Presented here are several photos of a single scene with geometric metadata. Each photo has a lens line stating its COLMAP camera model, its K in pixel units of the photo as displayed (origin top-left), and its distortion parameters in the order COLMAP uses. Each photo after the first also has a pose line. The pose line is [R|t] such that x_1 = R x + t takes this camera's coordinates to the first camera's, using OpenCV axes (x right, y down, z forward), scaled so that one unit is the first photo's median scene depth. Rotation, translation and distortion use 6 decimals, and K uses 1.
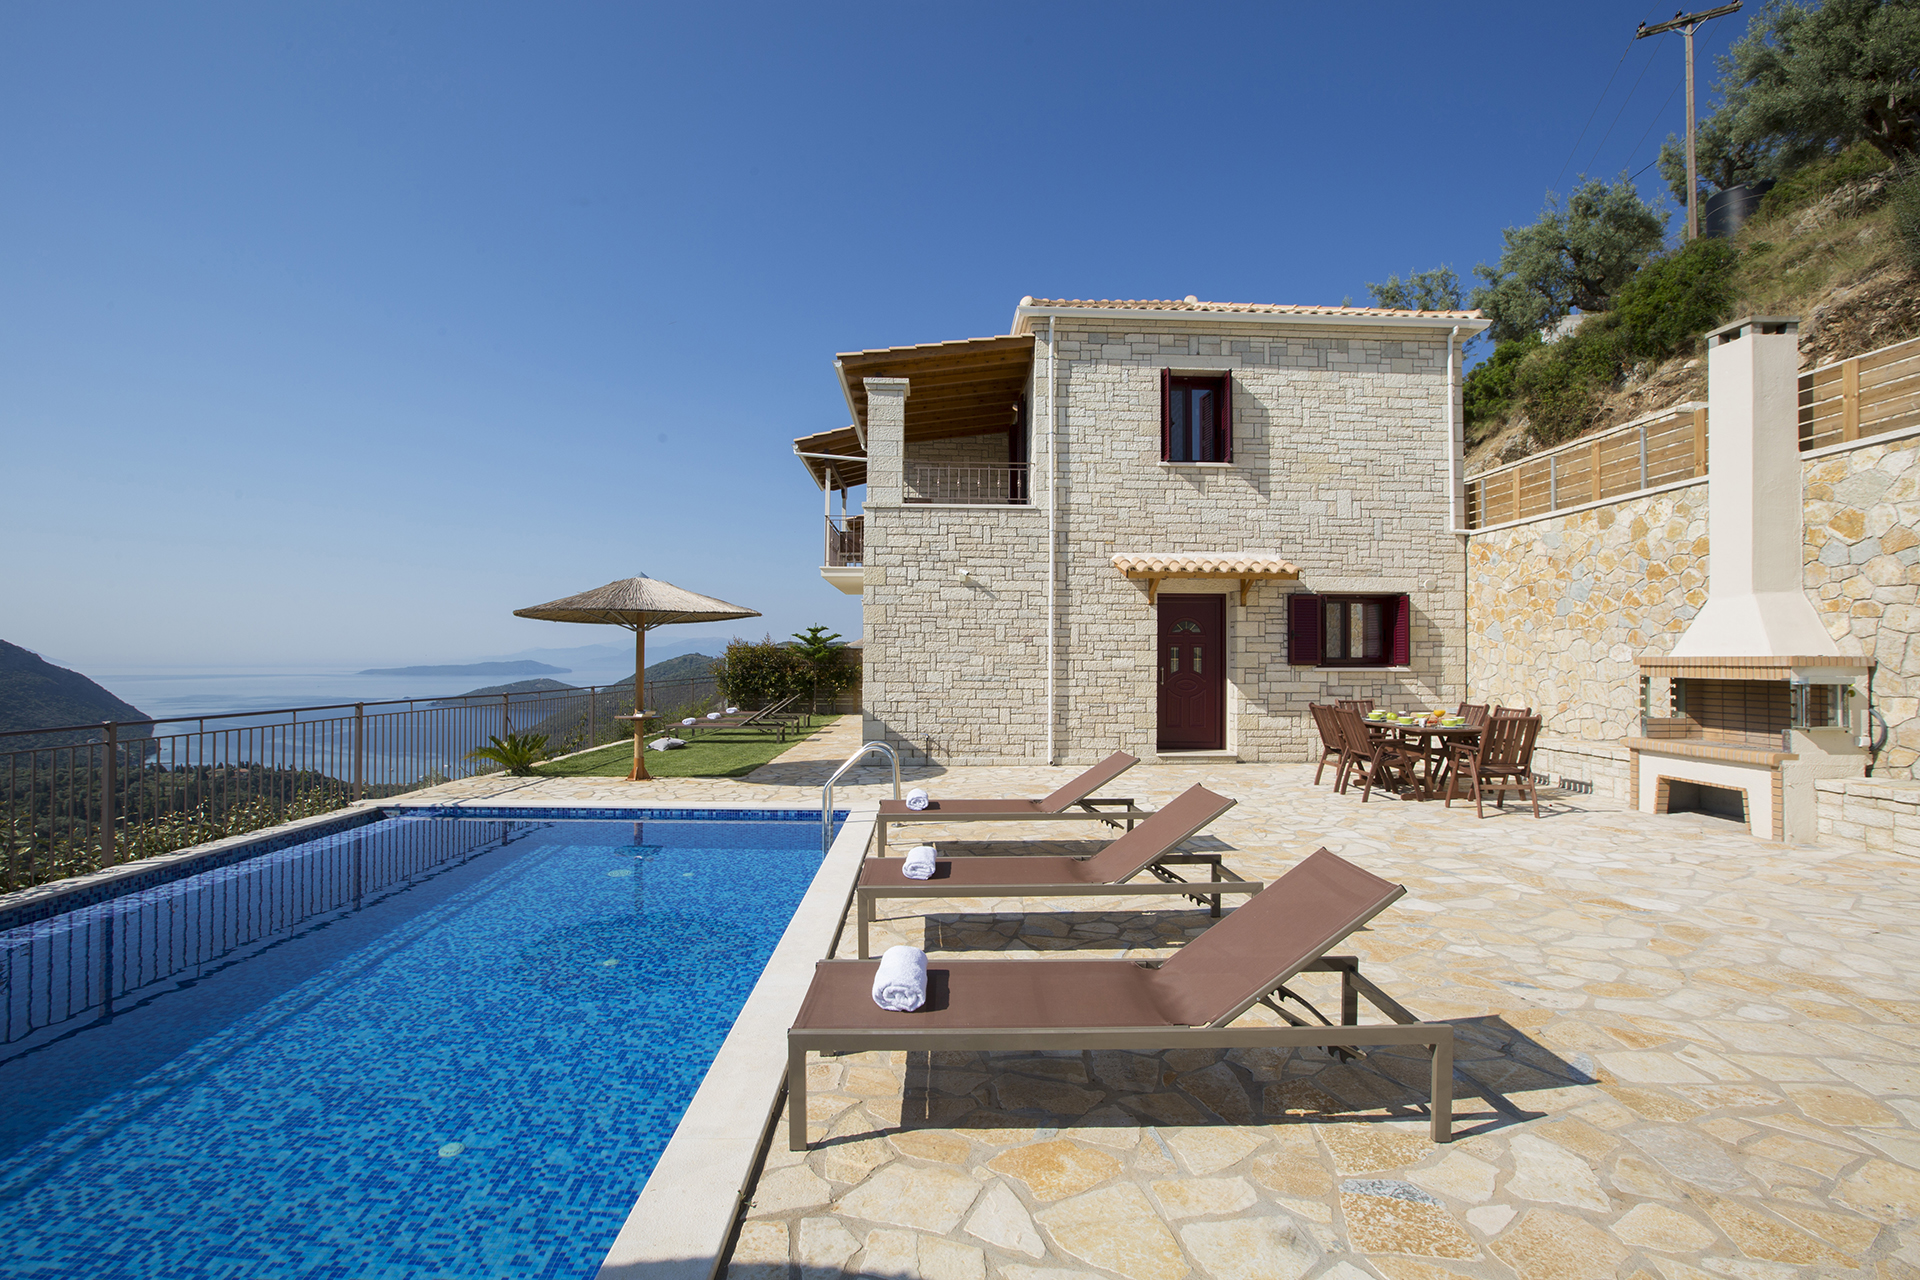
lens RADIAL K [[890.1, 0, 957.3], [0, 890.1, 619.0], [0, 0, 1]] dist [-0.020029, -0.001401]
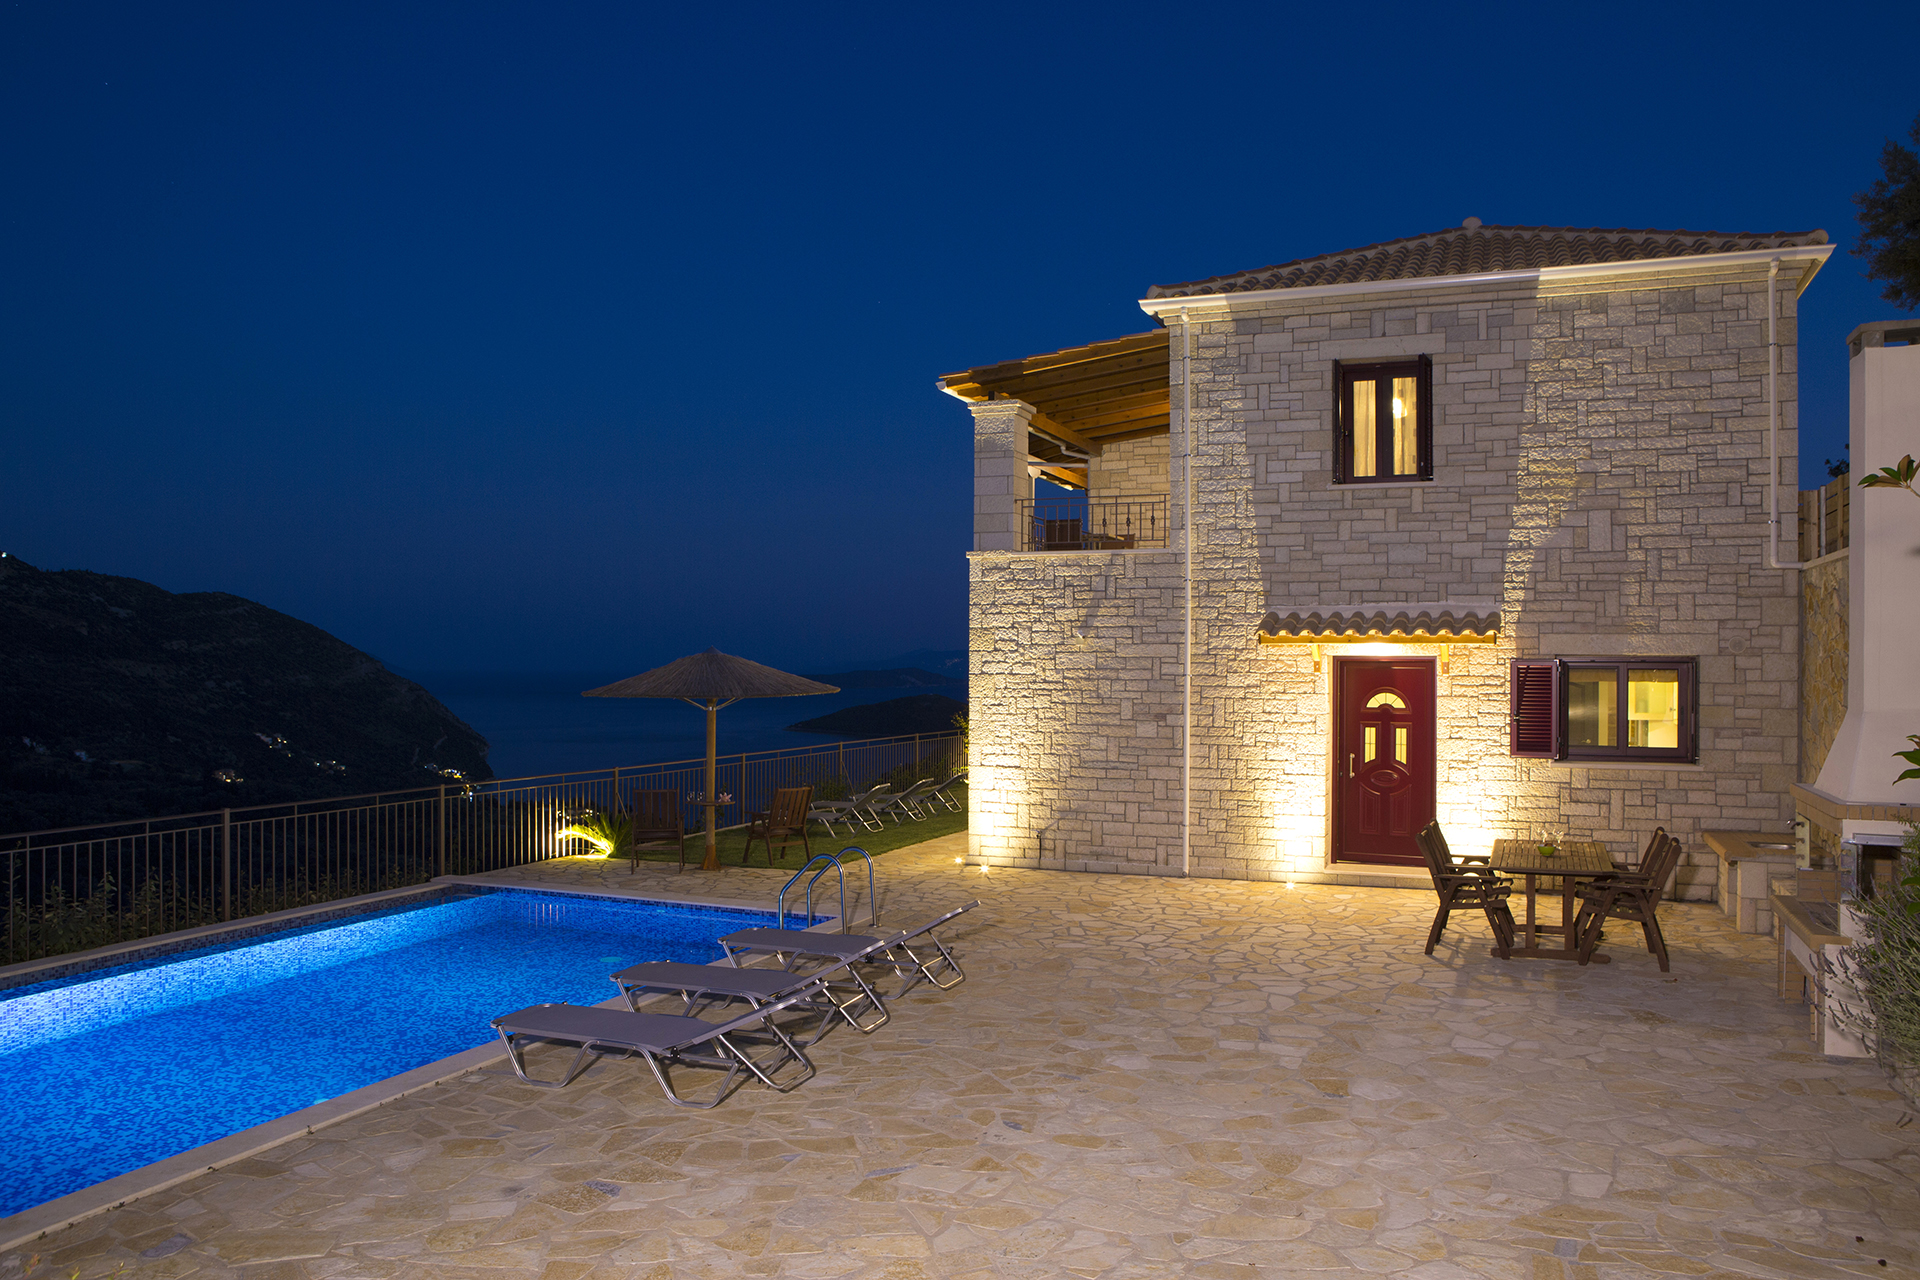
lens RADIAL K [[1438.5, 0, 963.0], [0, 1438.5, 657.5], [0, 0, 1]] dist [0.000020, 0.002726]
pose [[0.917555, -0.004474, -0.397585, 0.427102], [0.015766, 0.999560, 0.025137, -0.066148], [0.397297, -0.029333, 0.917221, -0.249004]]
